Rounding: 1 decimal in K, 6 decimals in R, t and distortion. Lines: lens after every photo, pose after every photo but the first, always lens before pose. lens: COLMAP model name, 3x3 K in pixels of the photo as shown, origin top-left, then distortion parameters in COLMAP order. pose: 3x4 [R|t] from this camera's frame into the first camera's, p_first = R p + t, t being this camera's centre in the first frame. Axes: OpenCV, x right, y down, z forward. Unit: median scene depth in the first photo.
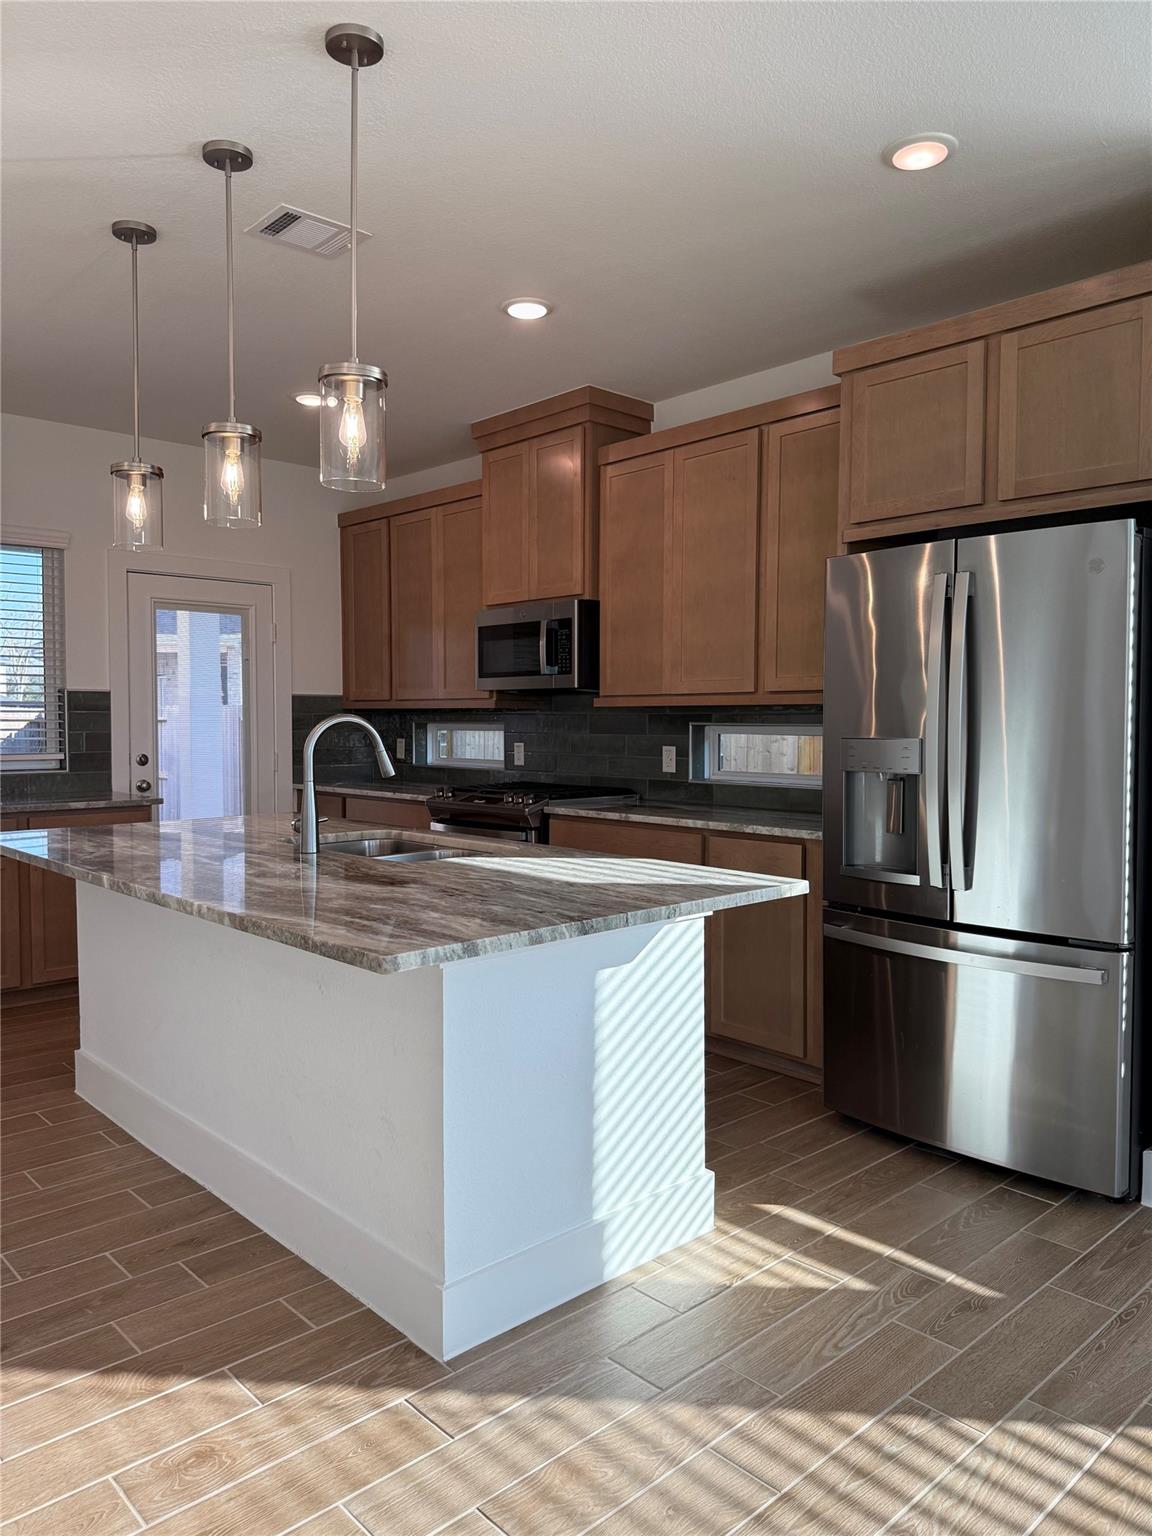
lens RADIAL K [[1086.5, 0, 576.0], [0, 1086.5, 768.0], [0, 0, 1]] dist [0.229460, -0.309763]
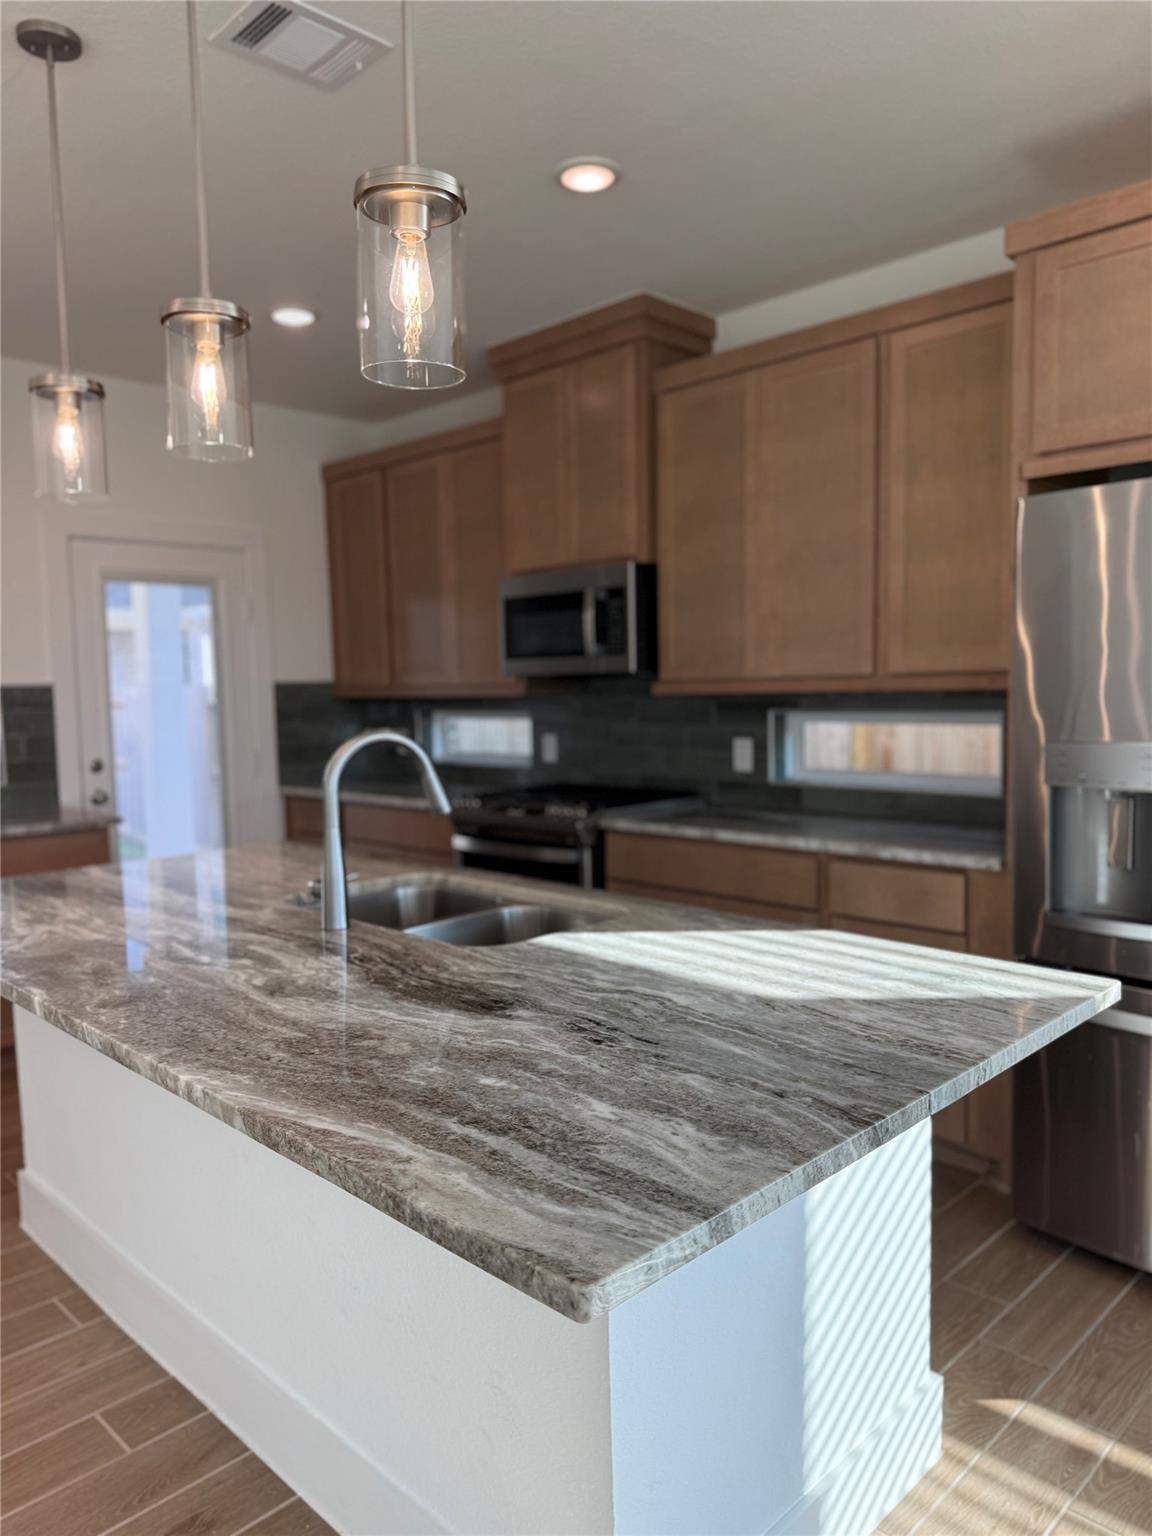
lens RADIAL K [[1084.8, 0, 604.5], [0, 1084.8, 779.0], [0, 0, 1]] dist [0.098738, -0.072488]
pose [[0.998147, -0.024956, 0.055496, -0.091780], [0.022663, 0.998879, 0.041564, -0.037025], [-0.056471, -0.040229, 0.997593, 0.256051]]
